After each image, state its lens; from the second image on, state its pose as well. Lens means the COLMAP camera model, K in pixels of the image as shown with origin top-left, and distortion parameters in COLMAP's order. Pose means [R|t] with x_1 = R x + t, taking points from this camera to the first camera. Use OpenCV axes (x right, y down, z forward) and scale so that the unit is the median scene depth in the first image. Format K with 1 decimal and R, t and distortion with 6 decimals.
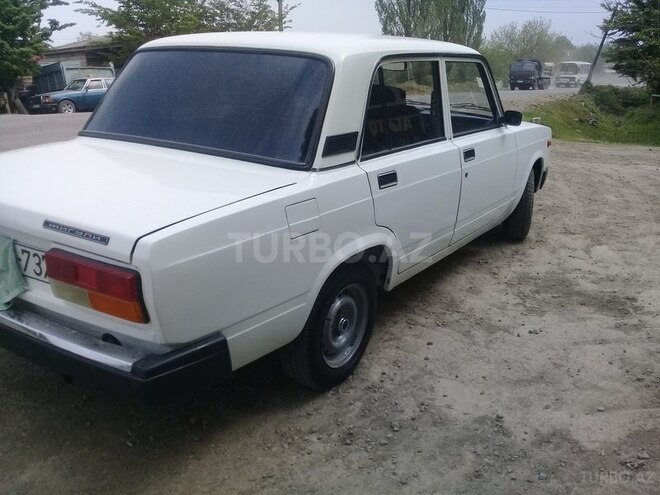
lens RADIAL K [[593.9, 0, 330.0], [0, 593.9, 247.5], [0, 0, 1]] dist [0.007697, -0.010774]
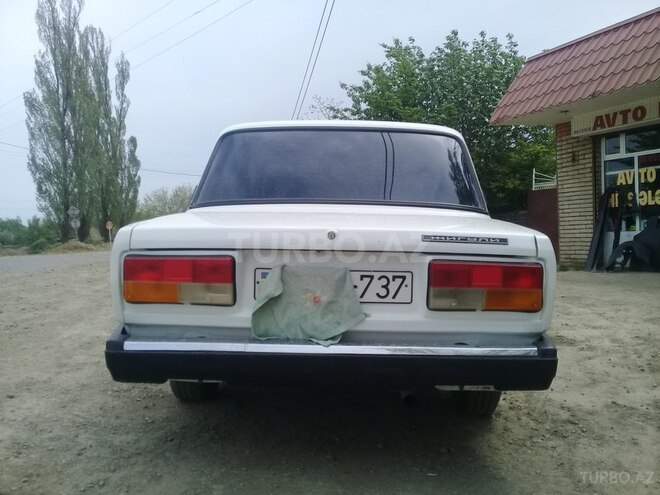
lens RADIAL K [[593.9, 0, 330.0], [0, 593.9, 247.5], [0, 0, 1]] dist [0.007697, -0.010774]
pose [[0.854010, -0.025562, 0.519628, -1.082328], [0.158531, 0.964079, -0.213120, 0.163840], [-0.495514, 0.264384, 0.827386, 0.177551]]
